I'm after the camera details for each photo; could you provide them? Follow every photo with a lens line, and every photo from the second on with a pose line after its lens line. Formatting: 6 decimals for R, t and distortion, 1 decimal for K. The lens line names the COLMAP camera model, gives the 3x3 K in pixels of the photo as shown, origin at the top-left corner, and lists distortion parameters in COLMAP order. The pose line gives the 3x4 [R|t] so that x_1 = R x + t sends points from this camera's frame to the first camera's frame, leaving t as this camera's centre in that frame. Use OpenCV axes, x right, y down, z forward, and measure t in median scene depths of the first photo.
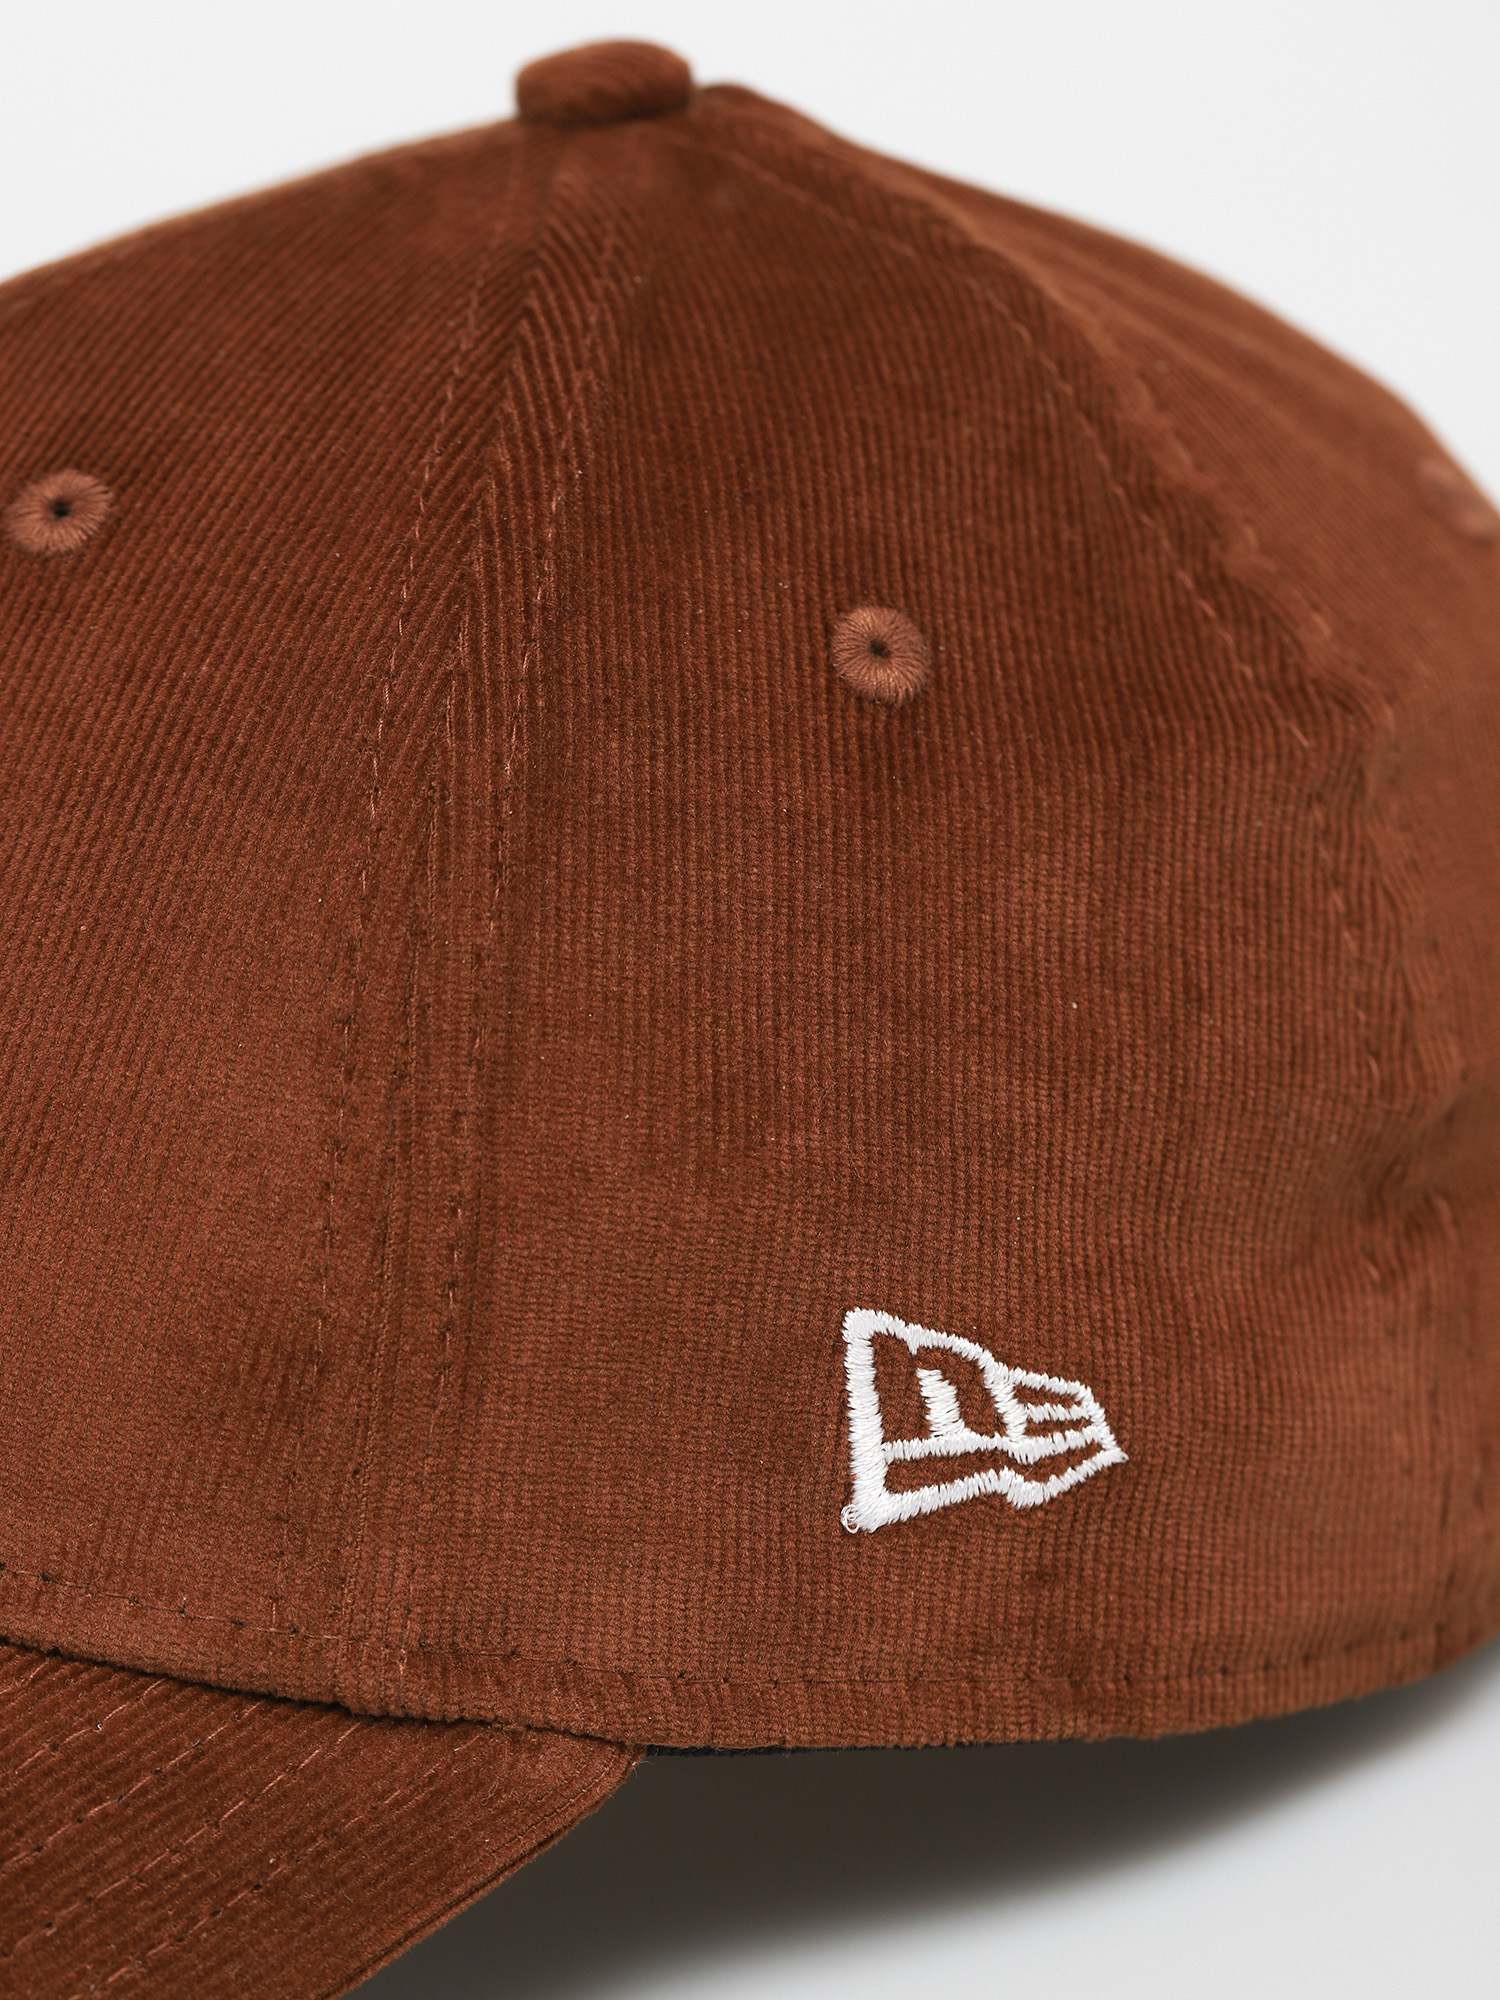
lens RADIAL K [[5686.1, 0, 750.0], [0, 5686.1, 1000.0], [0, 0, 1]] dist [0.007632, 6.564779]
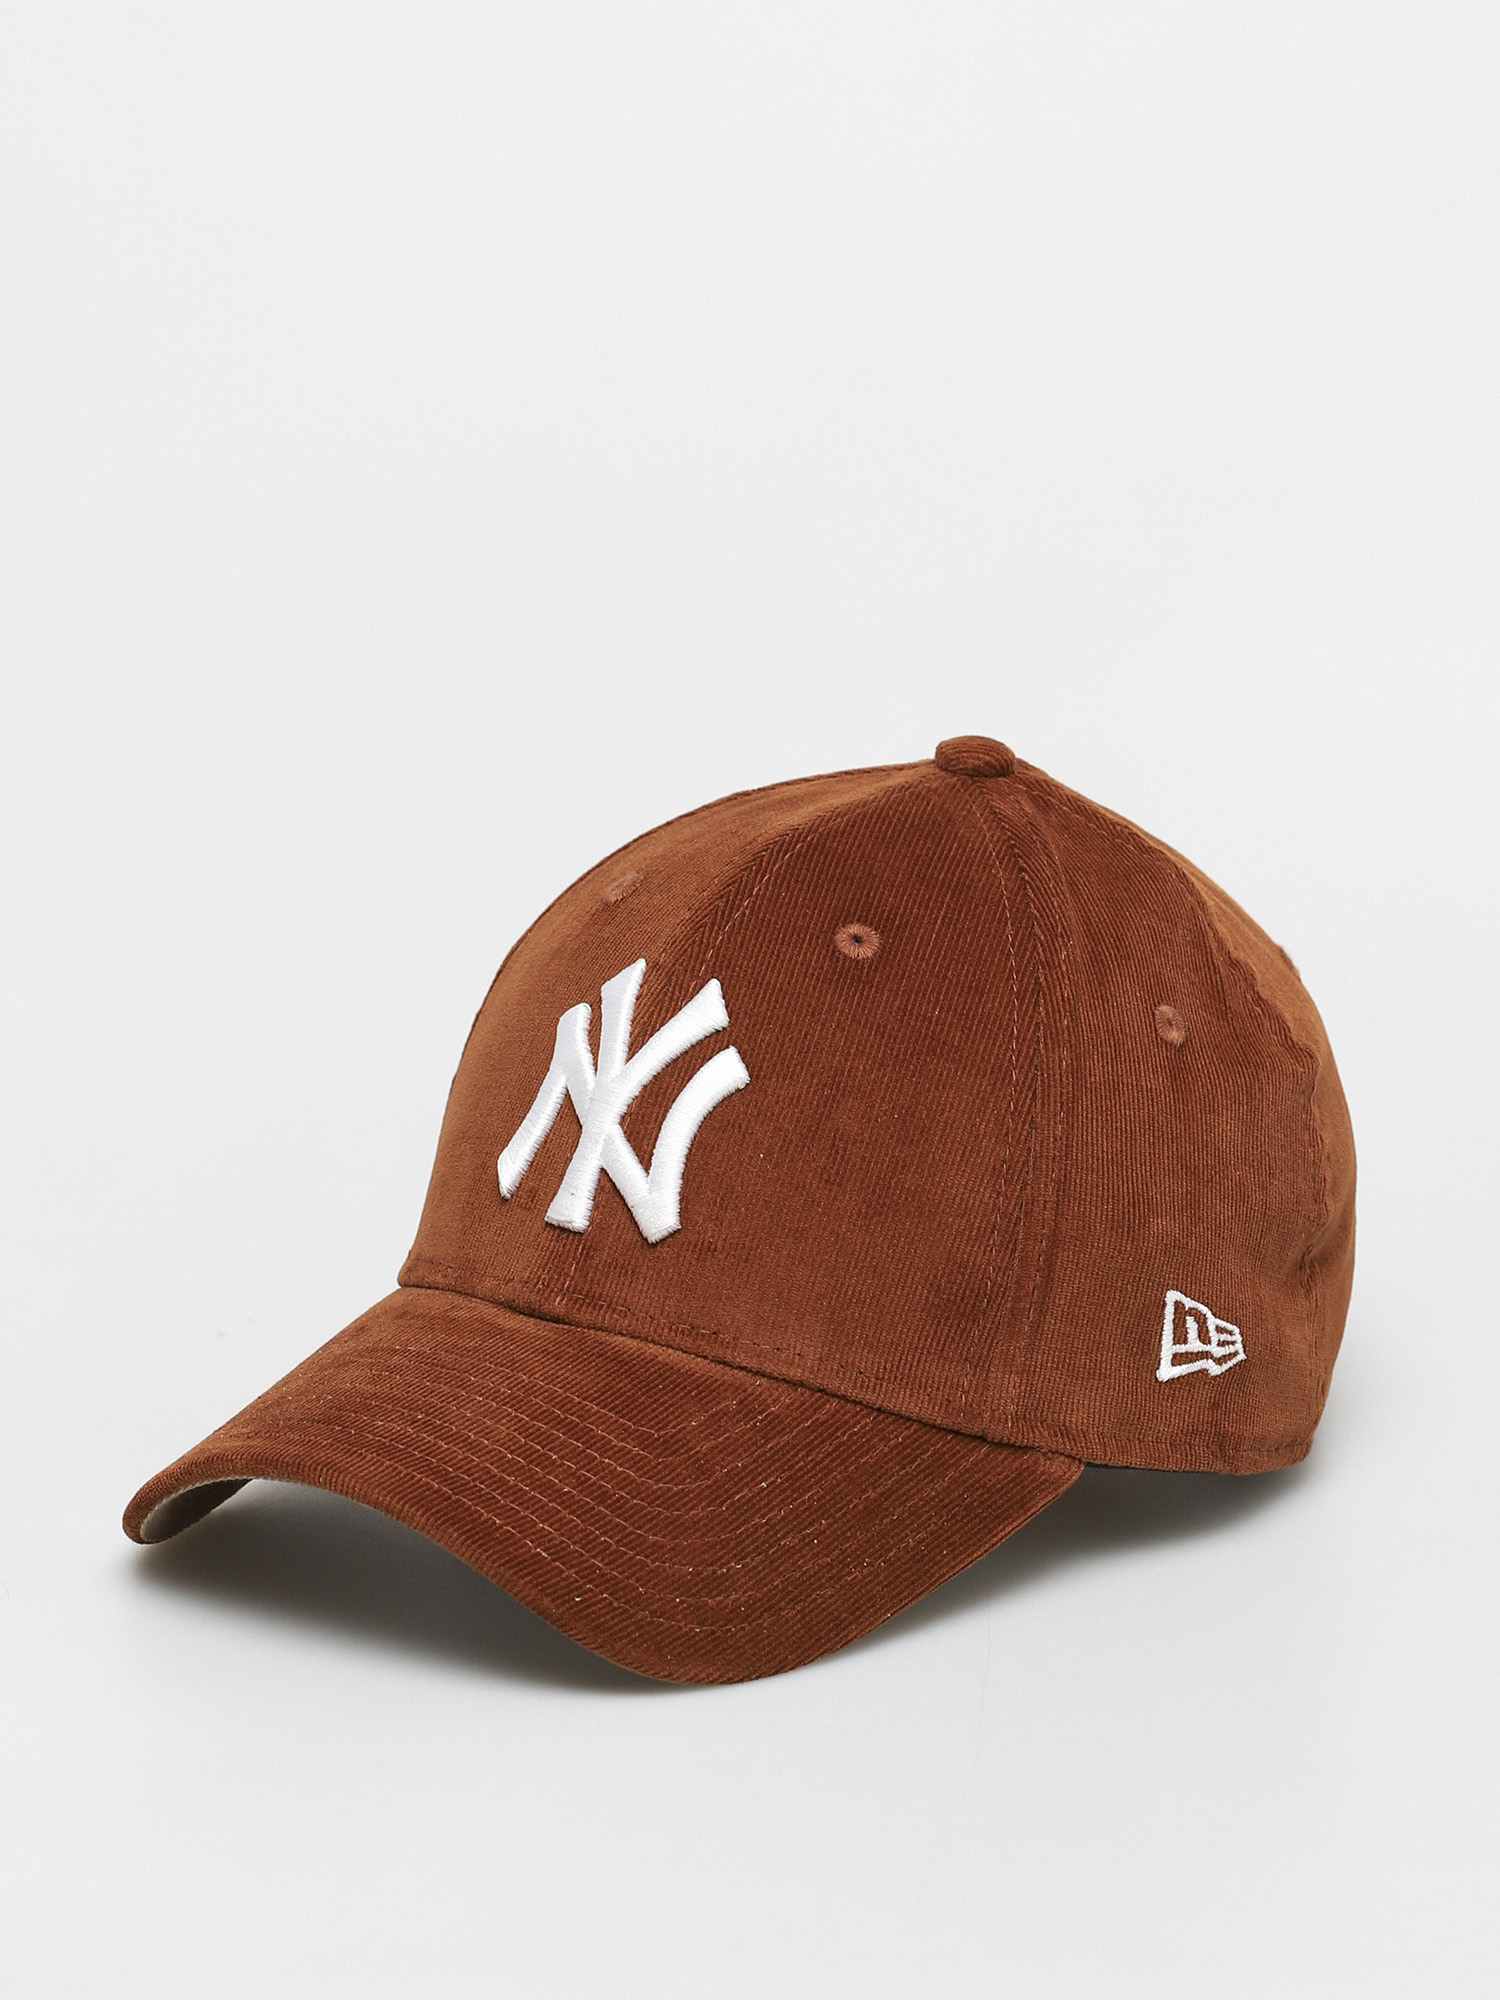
lens RADIAL K [[5686.1, 0, 750.0], [0, 5686.1, 1000.0], [0, 0, 1]] dist [0.007632, 6.564779]
pose [[0.939902, 0.072853, 0.333582, -0.984851], [-0.062786, 0.997190, -0.040875, 0.040869], [-0.335623, 0.017474, 0.941834, -1.268963]]
